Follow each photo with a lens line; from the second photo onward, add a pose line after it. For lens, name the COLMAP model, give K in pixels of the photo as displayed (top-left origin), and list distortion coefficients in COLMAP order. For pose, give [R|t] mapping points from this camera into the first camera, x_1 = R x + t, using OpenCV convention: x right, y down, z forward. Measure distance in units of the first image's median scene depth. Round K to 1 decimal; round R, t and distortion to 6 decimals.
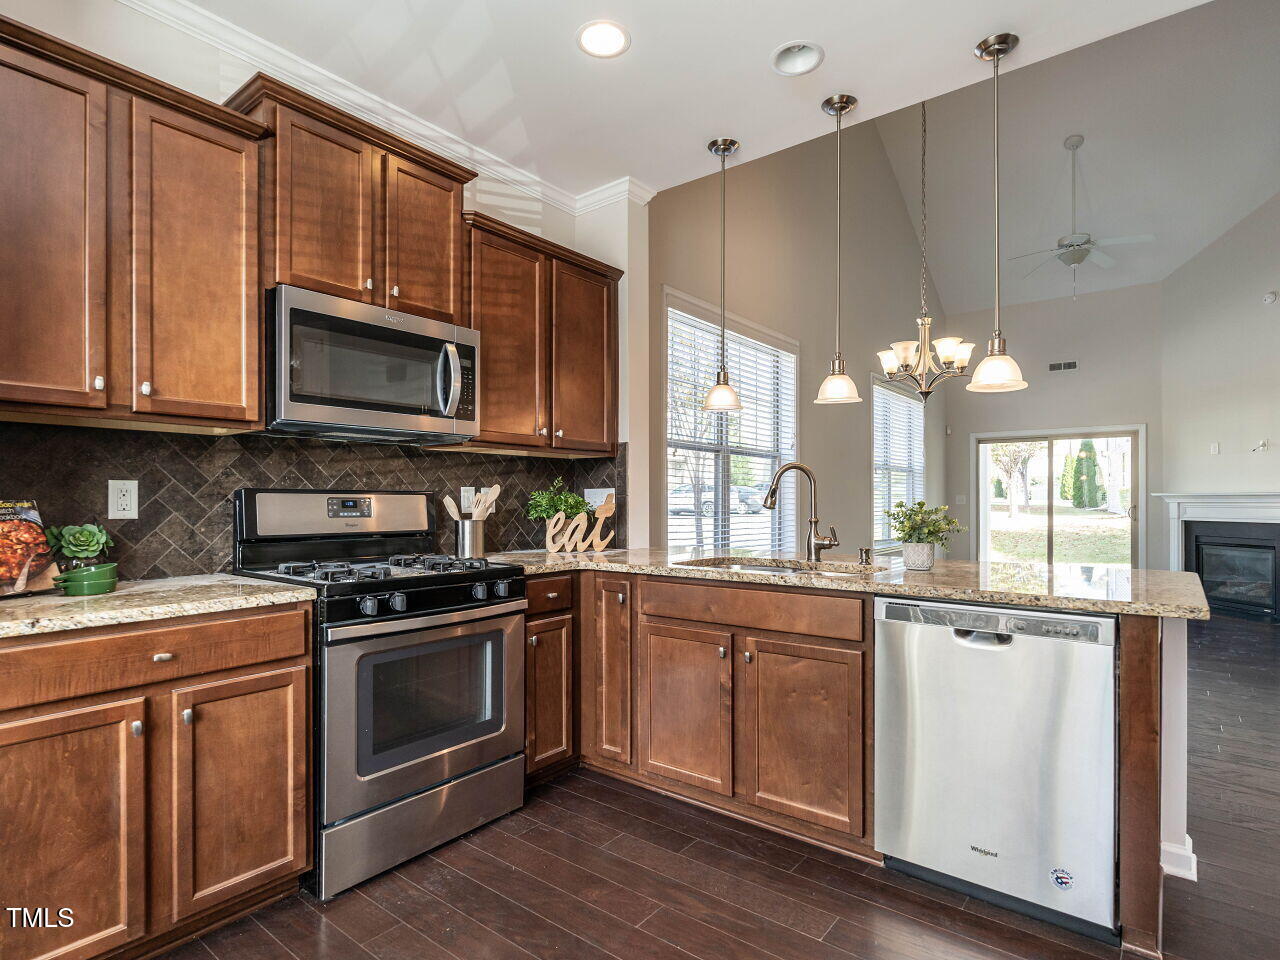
lens RADIAL K [[681.8, 0, 639.9], [0, 681.8, 497.9], [0, 0, 1]] dist [-0.001036, -0.000175]
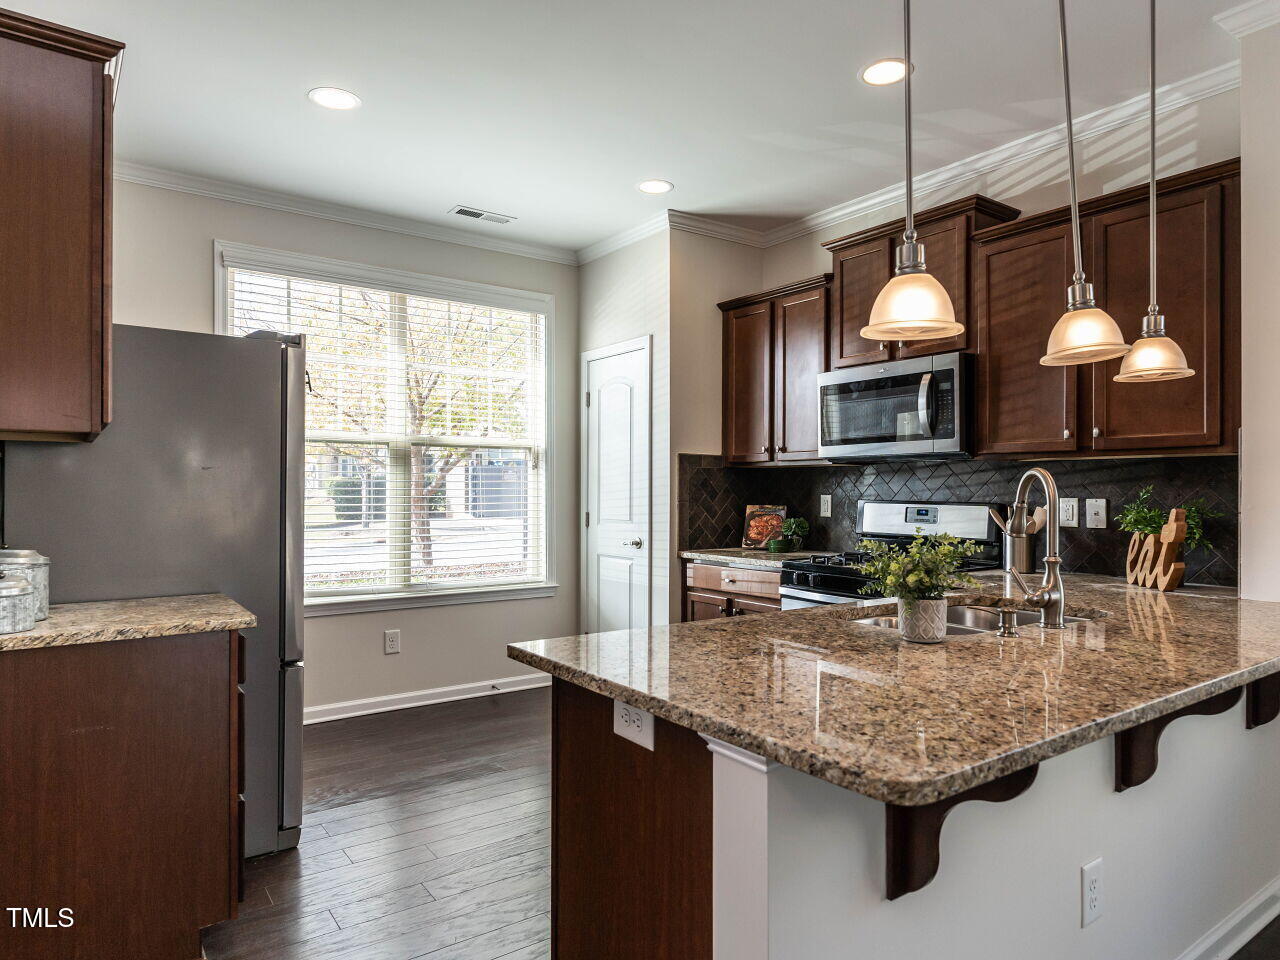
lens RADIAL K [[808.6, 0, 639.5], [0, 808.6, 484.0], [0, 0, 1]] dist [0.001121, -0.000188]
pose [[-0.277797, -0.005174, -0.960626, 1.118752], [0.000225, 0.999985, -0.005451, -0.034008], [0.960640, -0.001731, -0.277792, 0.888545]]
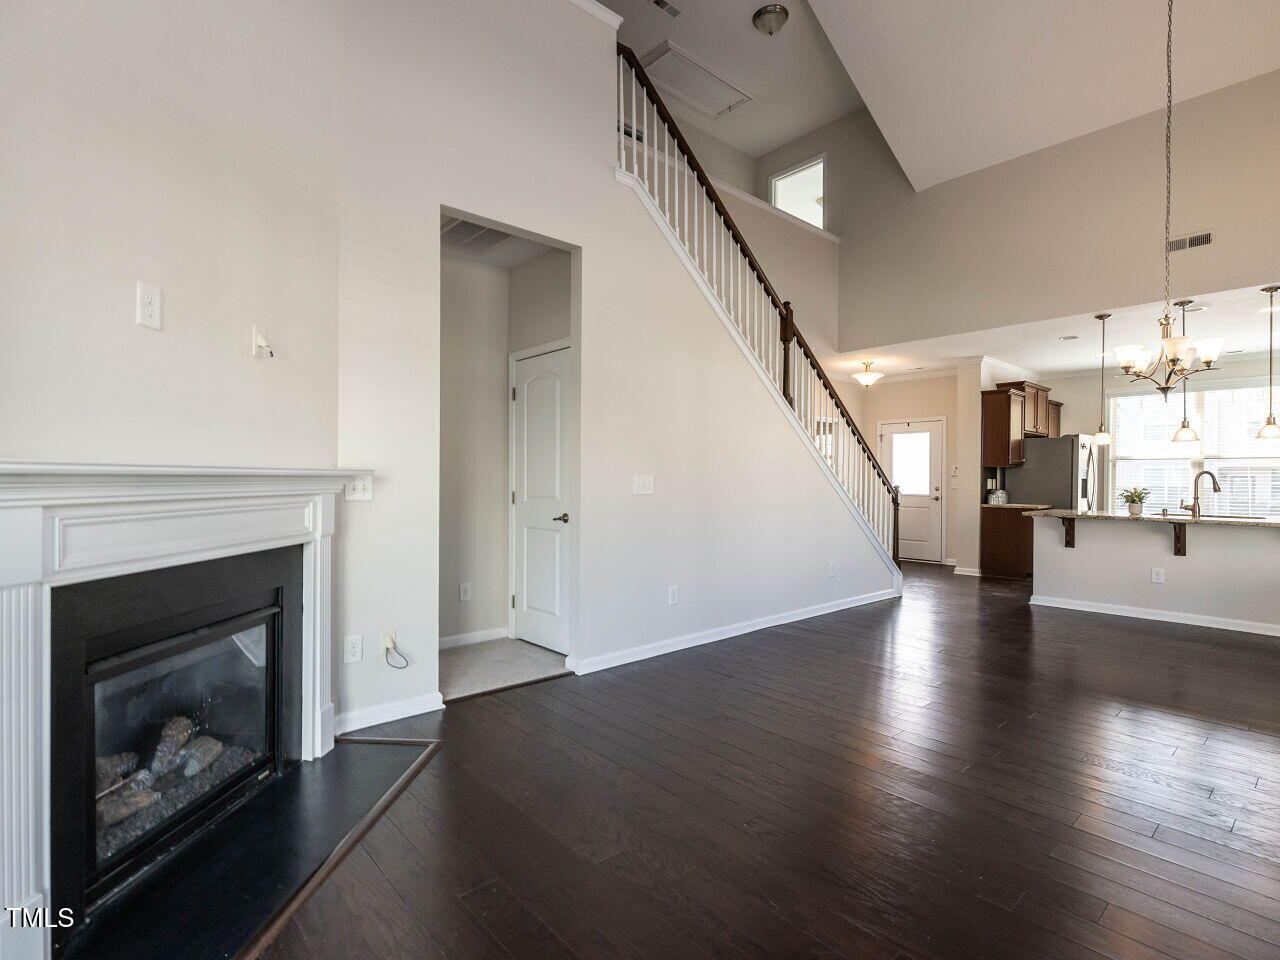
lens RADIAL K [[634.0, 0, 640.0], [0, 634.0, 480.0], [0, 0, 1]] dist [-0.002396, -0.000255]
pose [[-0.983662, -0.007955, 0.179852, 1.702988], [-0.007928, 0.999968, 0.000864, -0.010898], [-0.179853, -0.000576, -0.983693, 3.451400]]
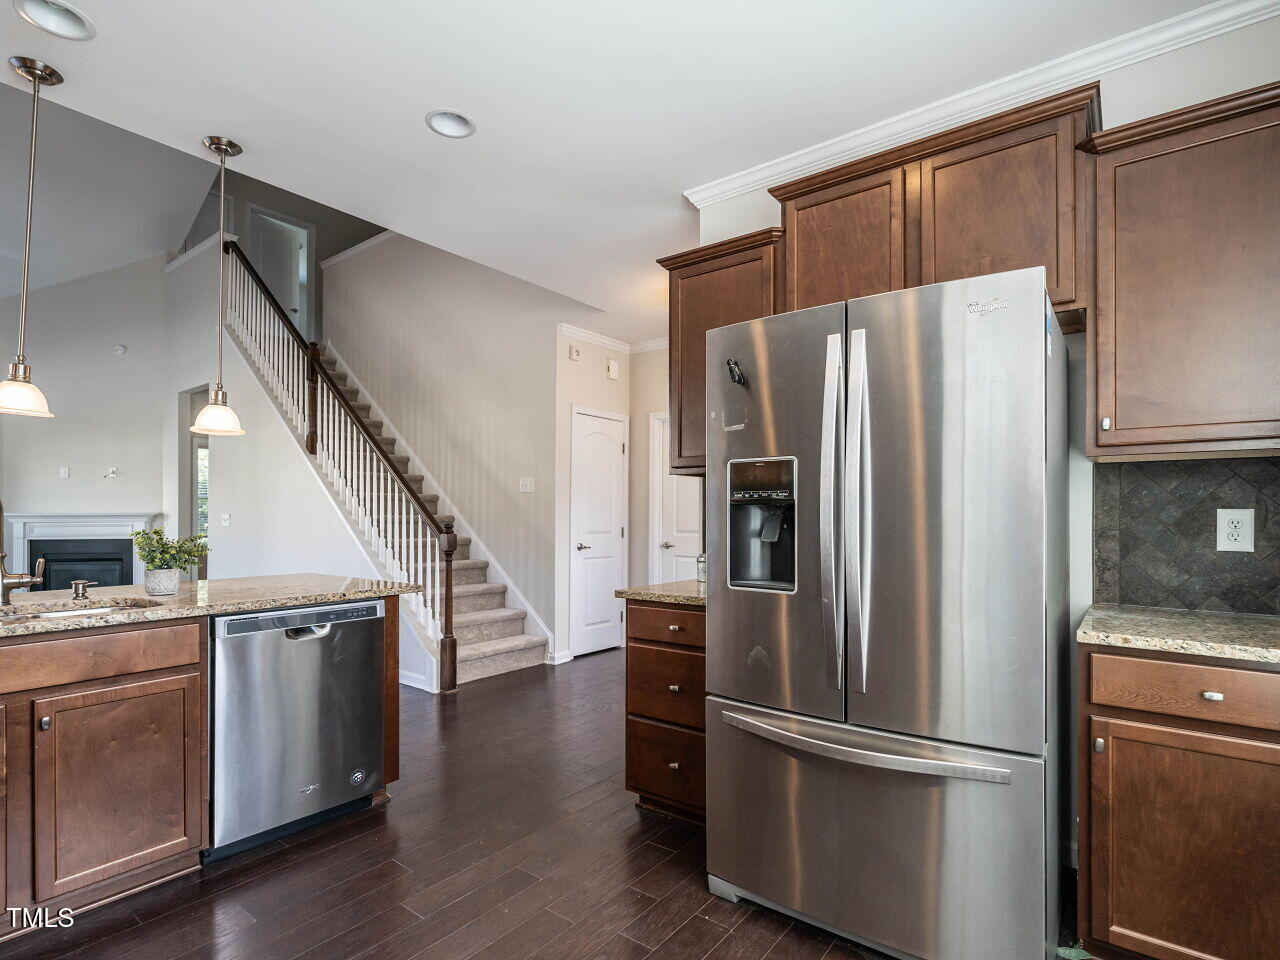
lens RADIAL K [[649.7, 0, 646.4], [0, 649.7, 511.0], [0, 0, 1]] dist [-0.000221, -0.000473]
pose [[-0.009416, 0.006534, 0.999934, -0.553463], [-0.001679, 0.999977, -0.006550, -0.016674], [-0.999954, -0.001740, -0.009405, 0.245207]]
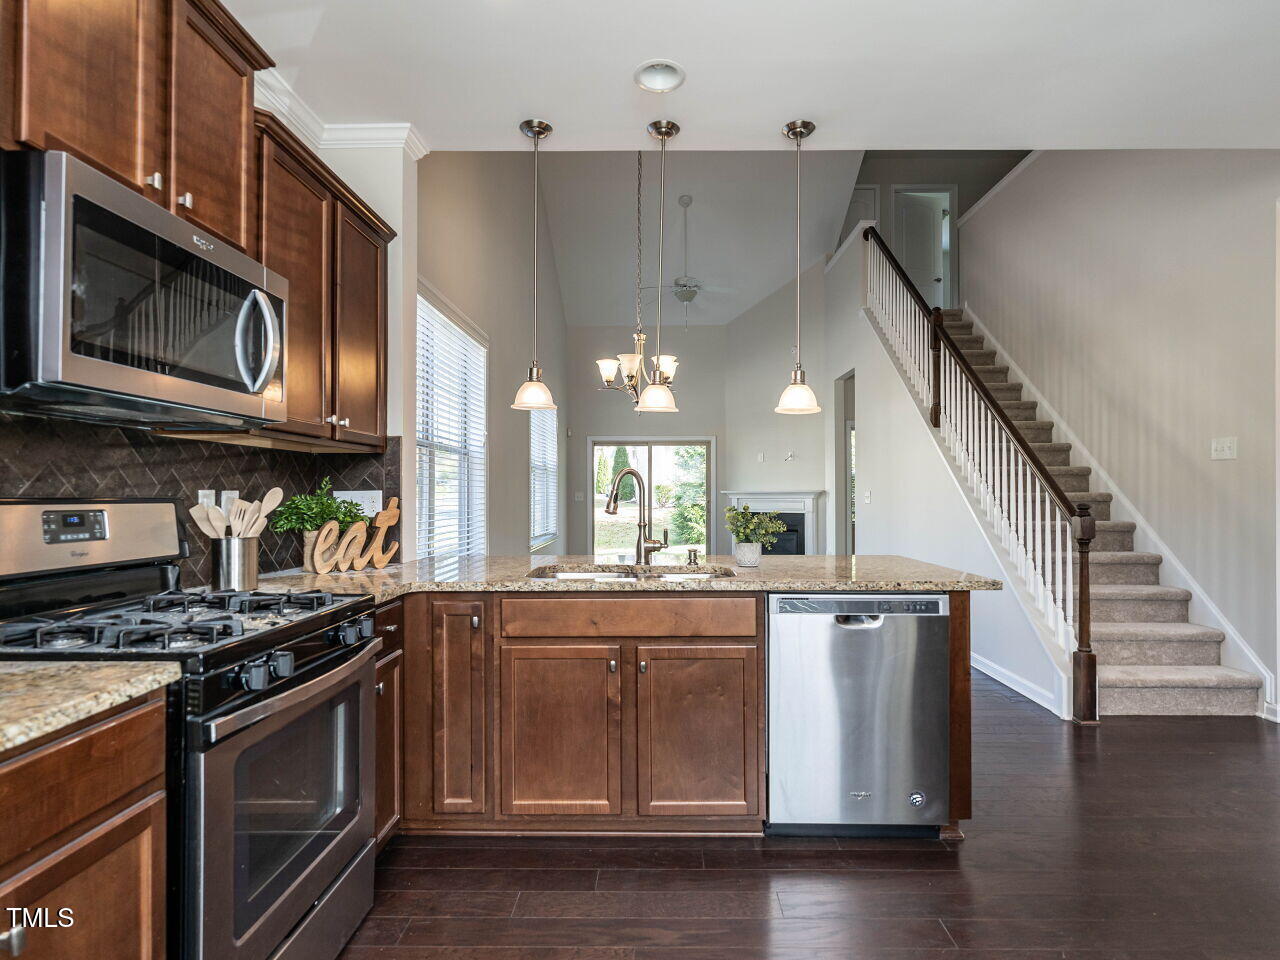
lens RADIAL K [[690.1, 0, 658.0], [0, 690.1, 487.0], [0, 0, 1]] dist [0.000370, 0.000448]
pose [[0.791035, 0.004590, 0.611754, -0.379576], [-0.000025, 0.999972, -0.007472, -0.016449], [-0.611771, 0.005895, 0.791013, 0.171391]]
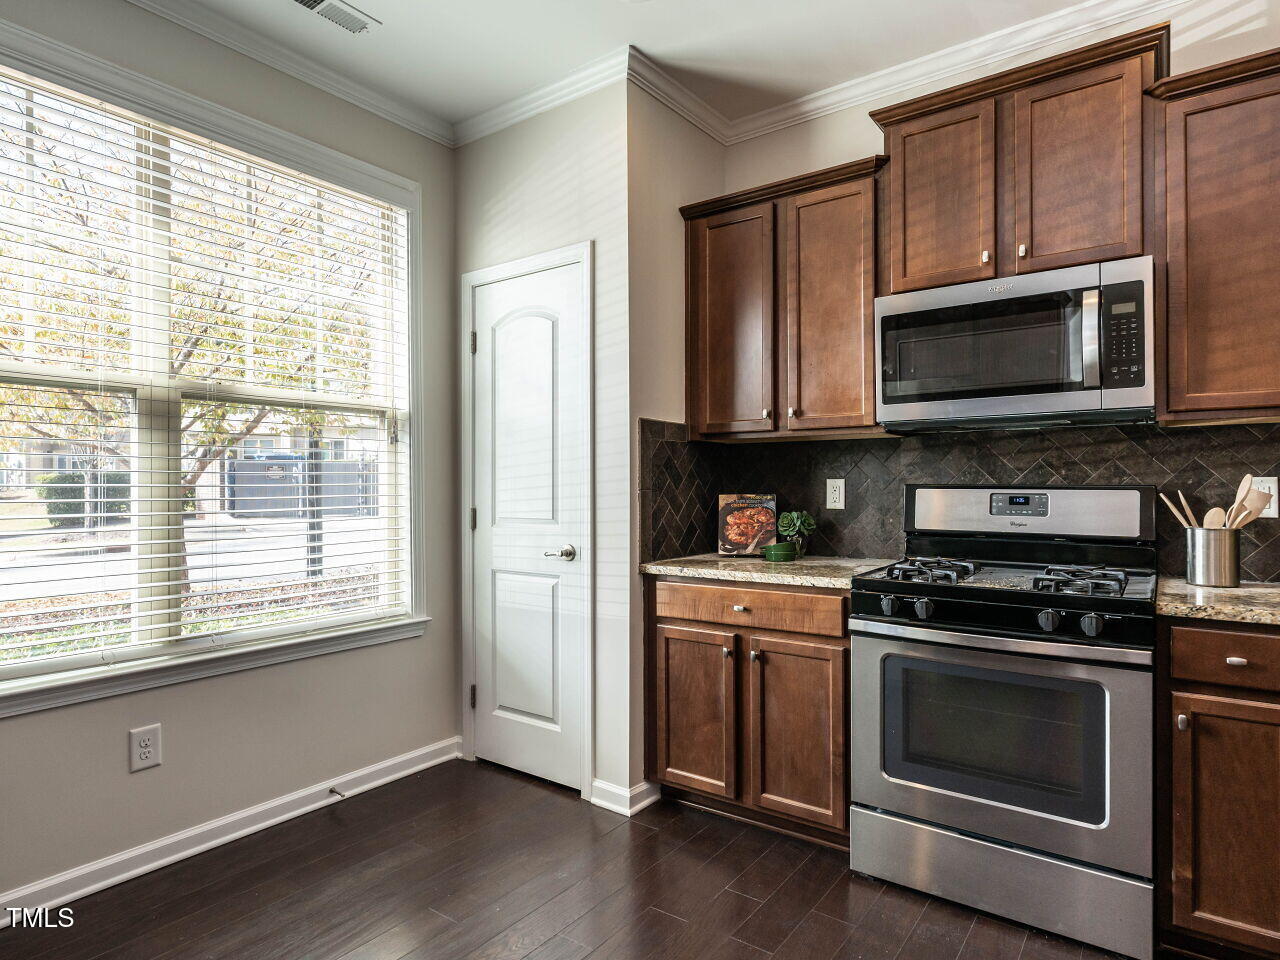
lens RADIAL K [[734.8, 0, 644.1], [0, 734.8, 483.0], [0, 0, 1]] dist [0.001353, 0.000177]
pose [[0.037731, -0.001022, -0.999287, 0.499788], [0.005578, 0.999984, -0.000812, -0.015468], [0.999272, -0.005543, 0.037736, 0.462359]]
